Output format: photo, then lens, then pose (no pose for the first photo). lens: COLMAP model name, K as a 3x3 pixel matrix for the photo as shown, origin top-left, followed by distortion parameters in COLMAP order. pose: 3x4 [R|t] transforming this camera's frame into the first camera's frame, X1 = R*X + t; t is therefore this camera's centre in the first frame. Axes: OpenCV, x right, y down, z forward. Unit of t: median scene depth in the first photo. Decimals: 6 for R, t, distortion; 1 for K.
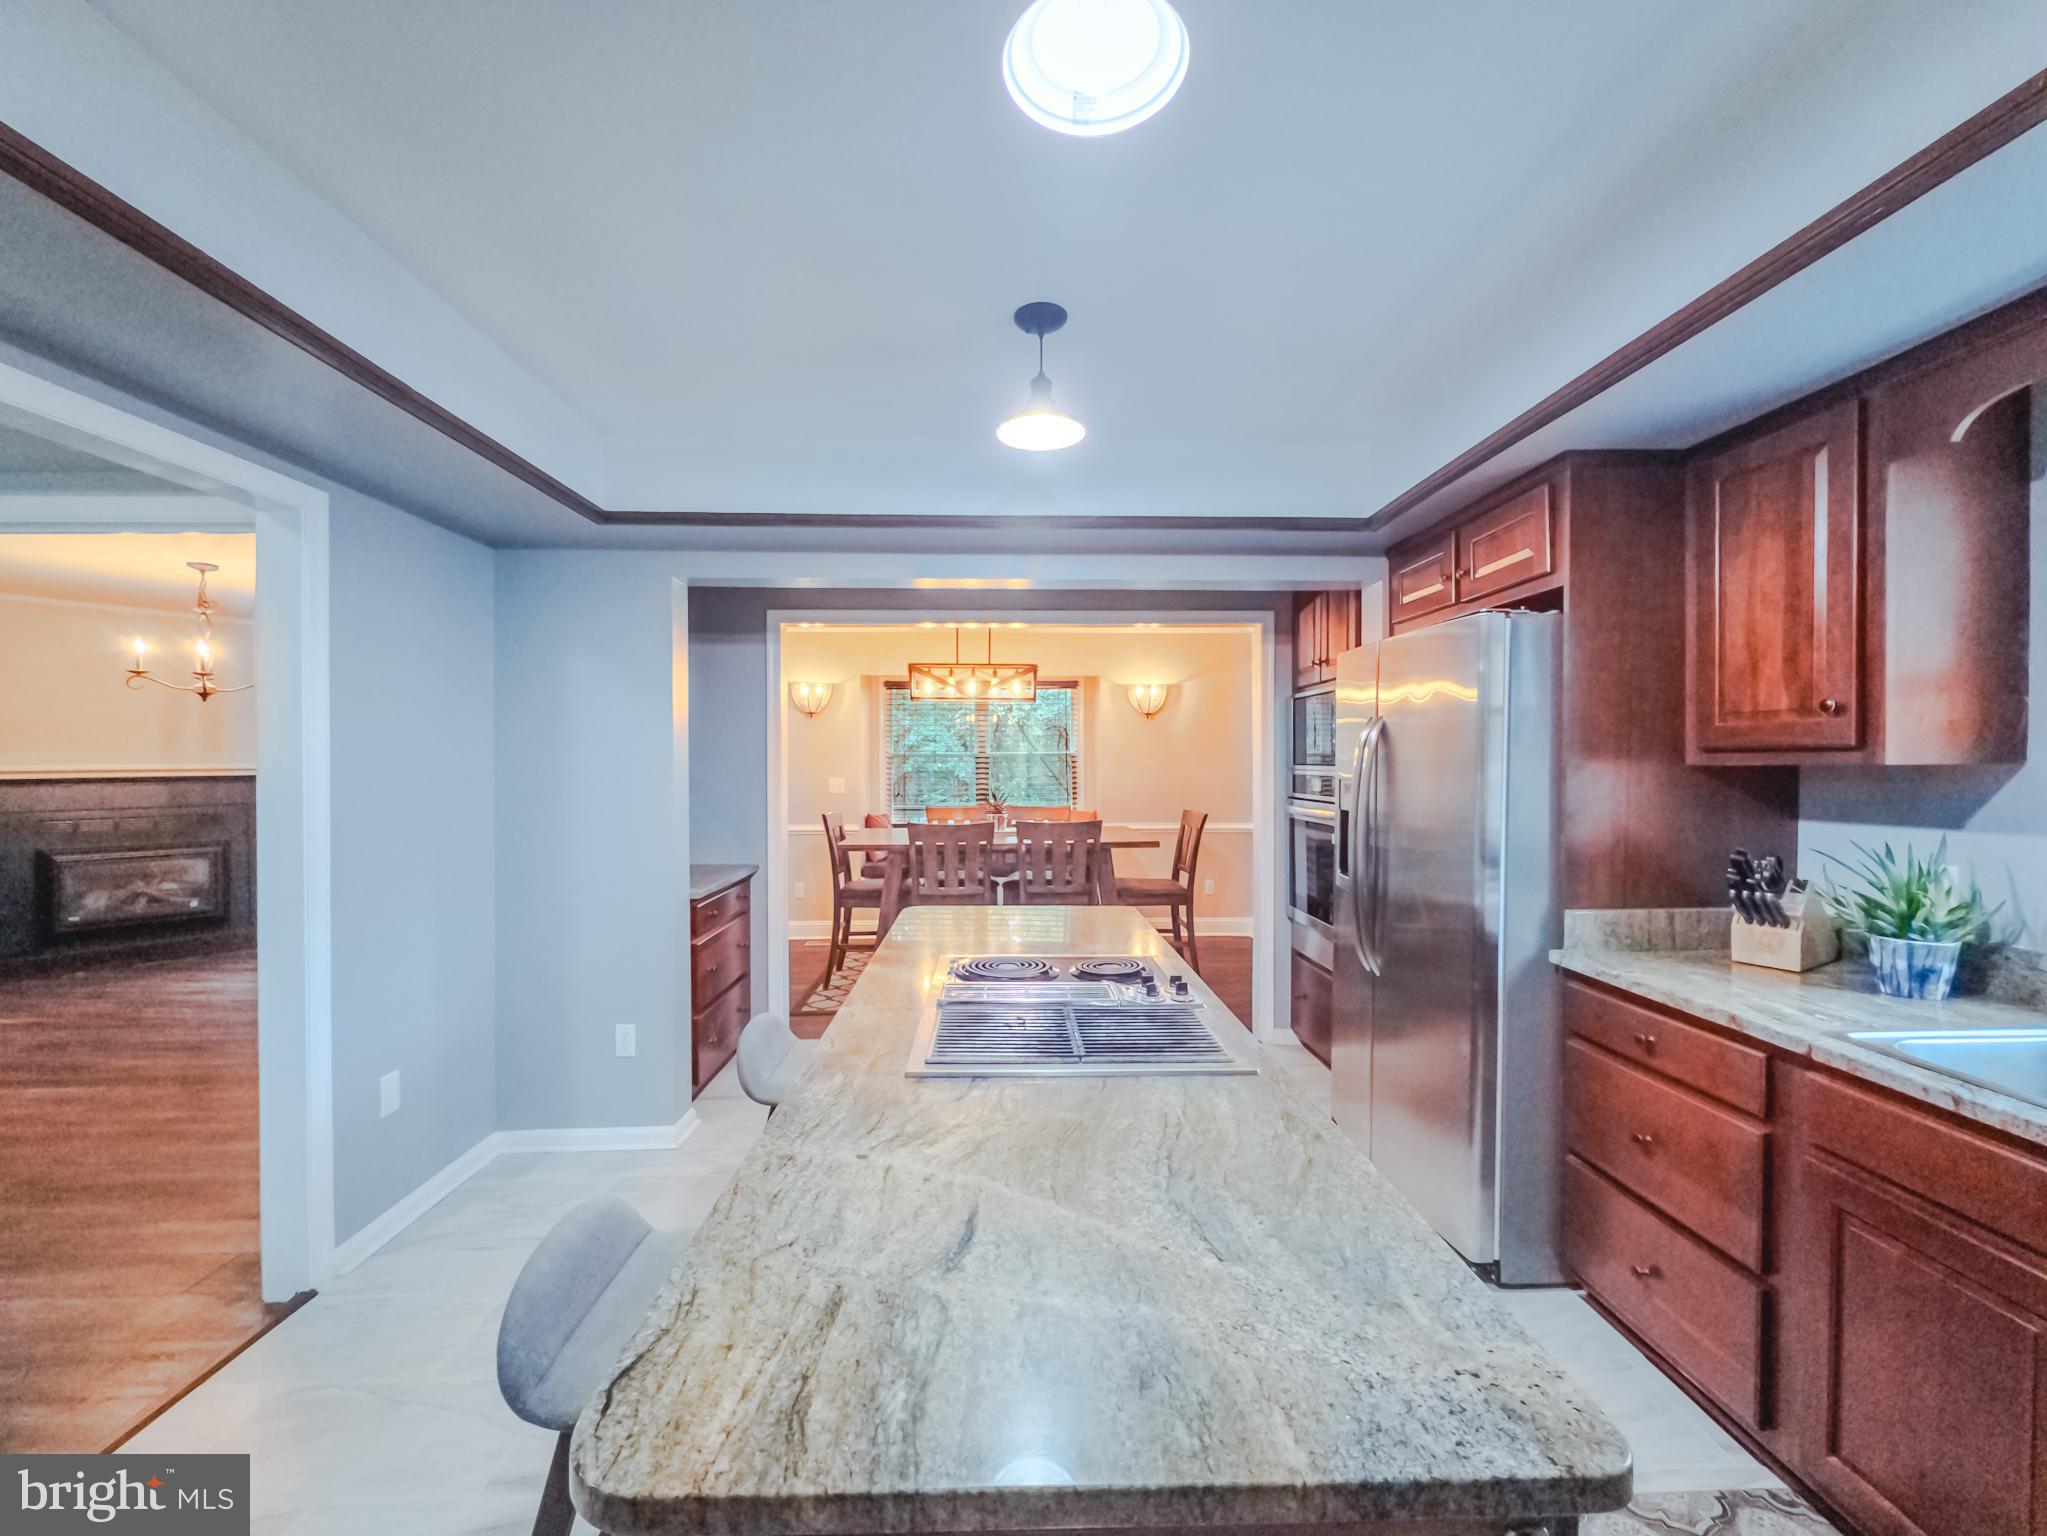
lens RADIAL K [[824.5, 0, 1023.5], [0, 824.5, 768.0], [0, 0, 1]] dist [0.001634, 0.000207]
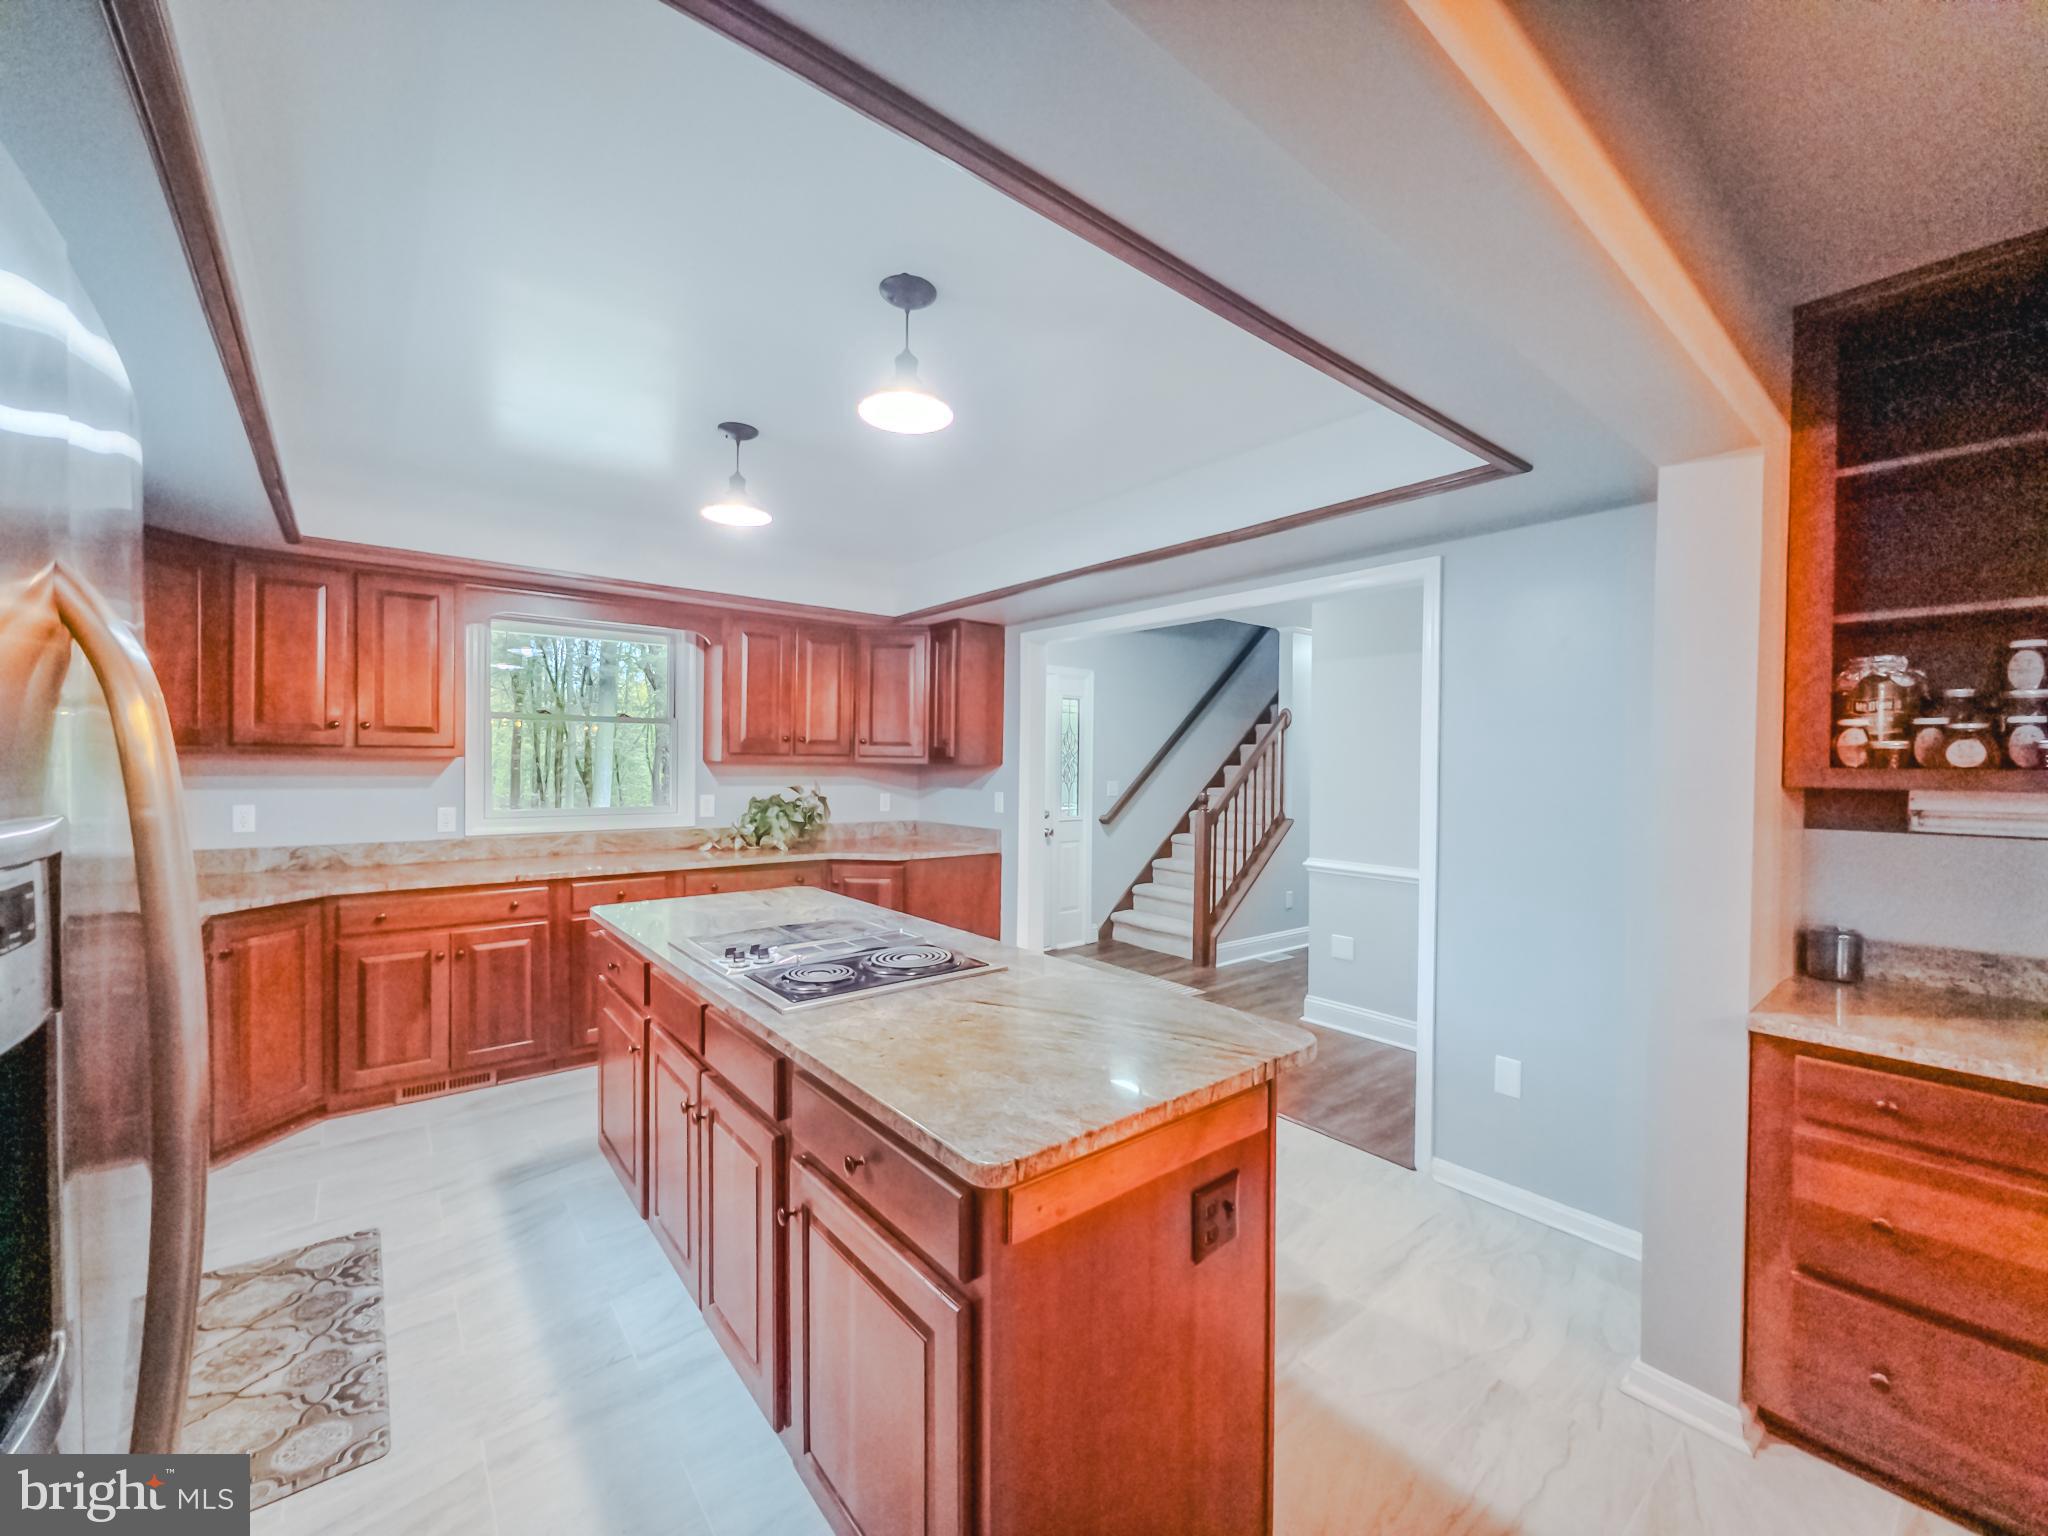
lens RADIAL K [[825.0, 0, 1024.0], [0, 825.0, 768.0], [0, 0, 1]] dist [0.001634, 0.000207]
pose [[-0.789406, -0.003332, -0.613863, 0.533720], [-0.014398, 0.999811, 0.013089, -0.017516], [0.613703, 0.019171, -0.789304, 1.989558]]
